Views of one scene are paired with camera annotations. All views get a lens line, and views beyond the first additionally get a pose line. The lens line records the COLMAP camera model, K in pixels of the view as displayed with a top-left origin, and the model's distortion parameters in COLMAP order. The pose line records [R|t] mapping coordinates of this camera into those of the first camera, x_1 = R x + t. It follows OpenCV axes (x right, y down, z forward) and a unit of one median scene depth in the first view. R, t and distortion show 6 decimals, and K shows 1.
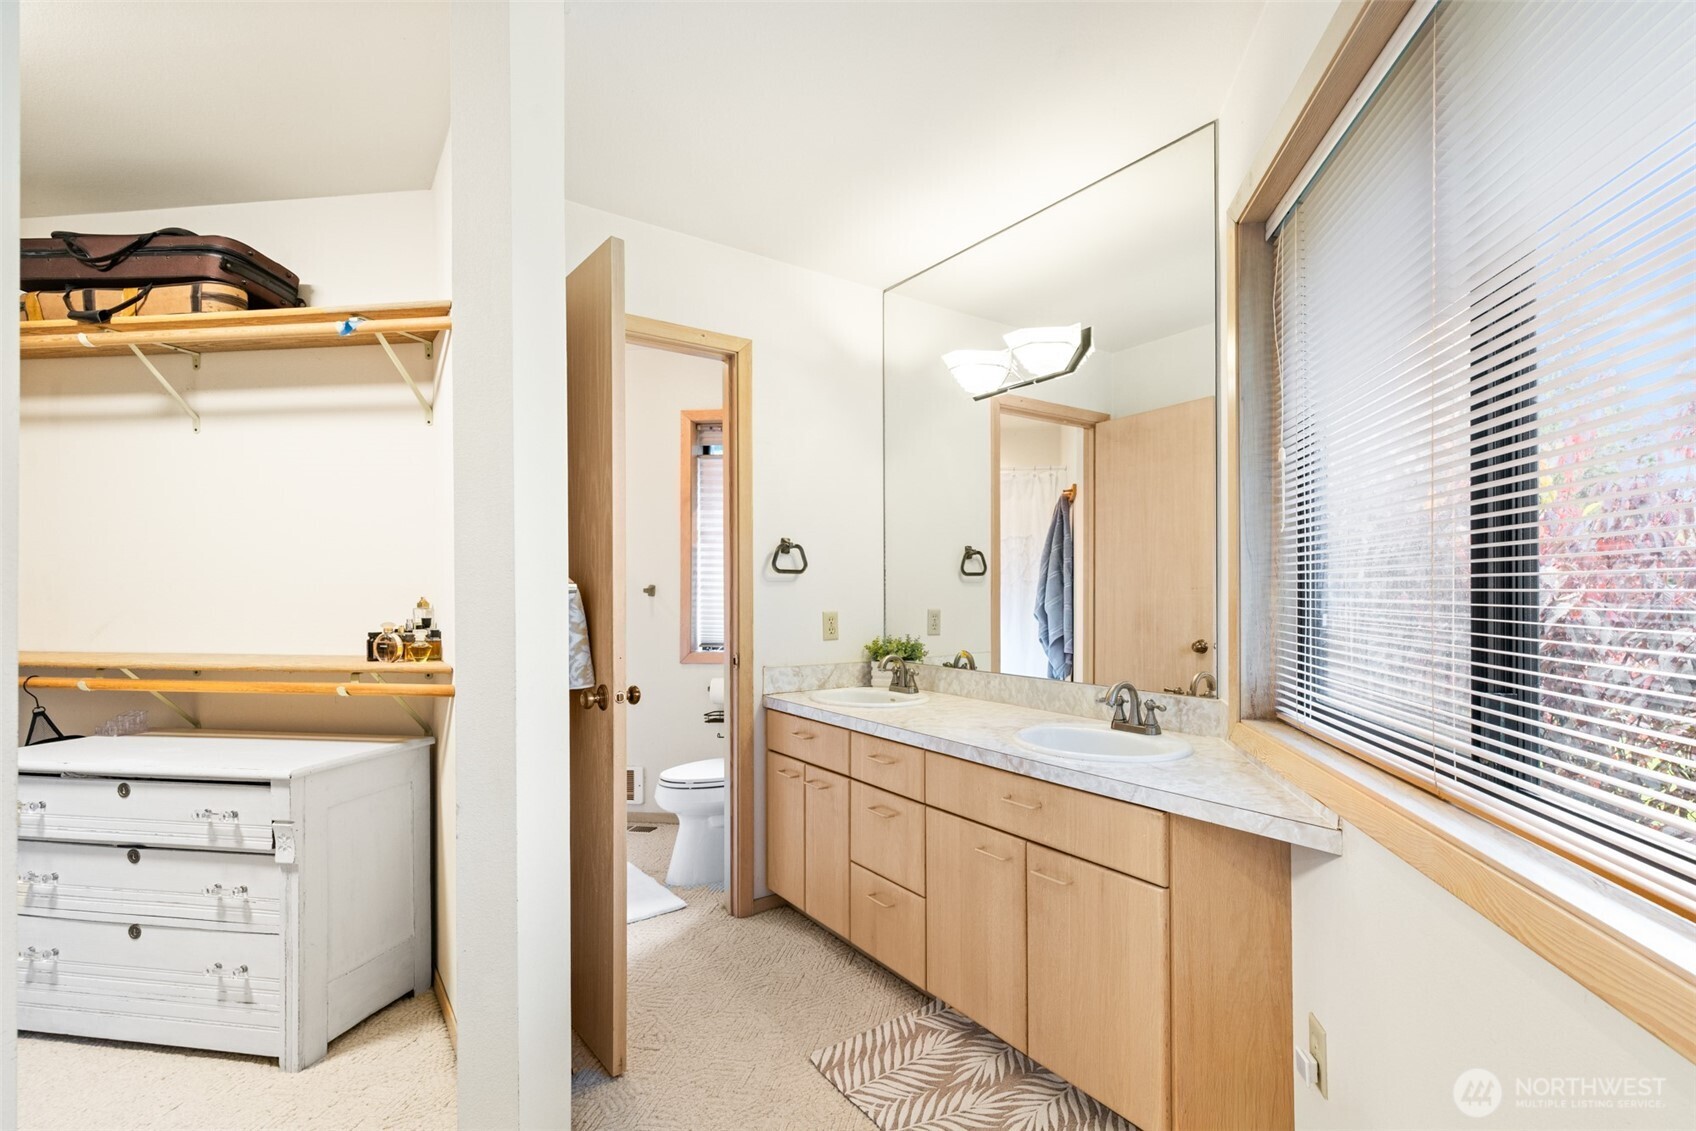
lens RADIAL K [[773.9, 0, 916.9], [0, 773.9, 595.6], [0, 0, 1]] dist [-0.000046, -0.000419]
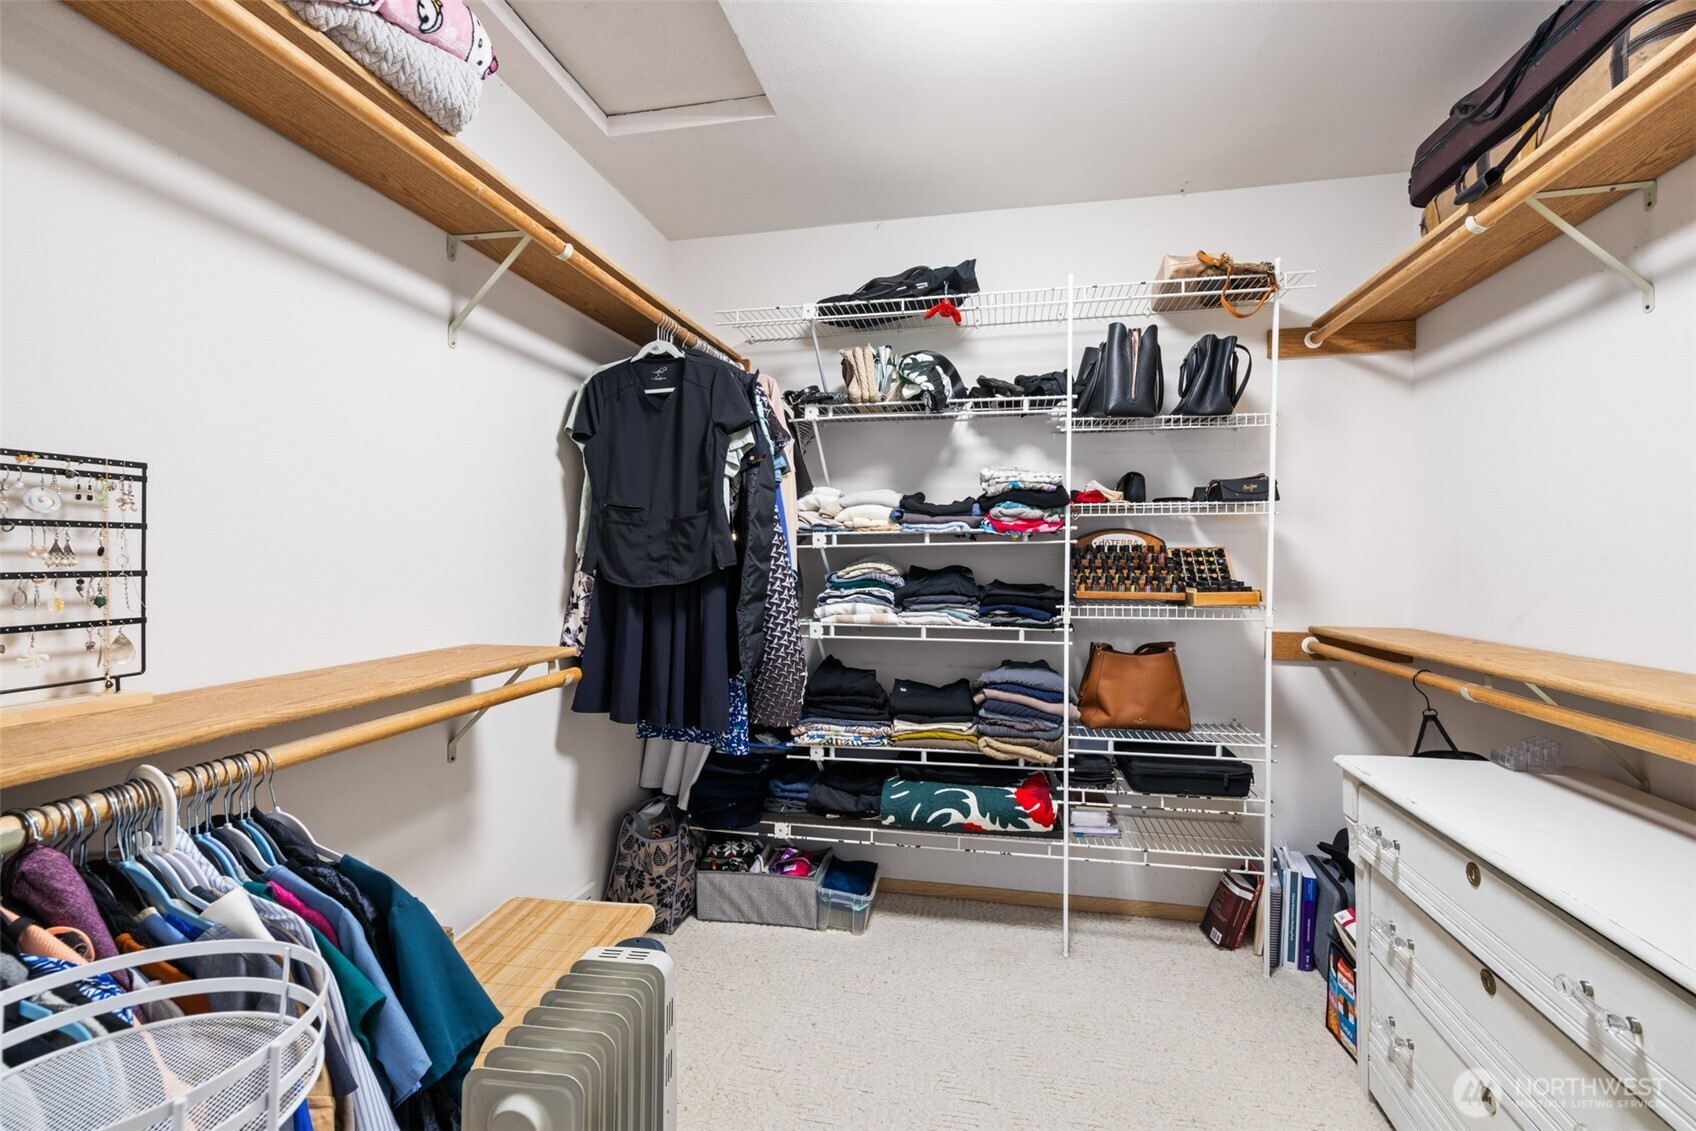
lens RADIAL K [[738.0, 0, 848.0], [0, 738.0, 565.5], [0, 0, 1]] dist [0.002982, 0.000509]
pose [[-0.077633, -0.001788, -0.996980, -0.322187], [-0.011163, 0.999937, -0.000924, 0.002236], [0.996920, 0.011058, -0.077648, 0.456371]]
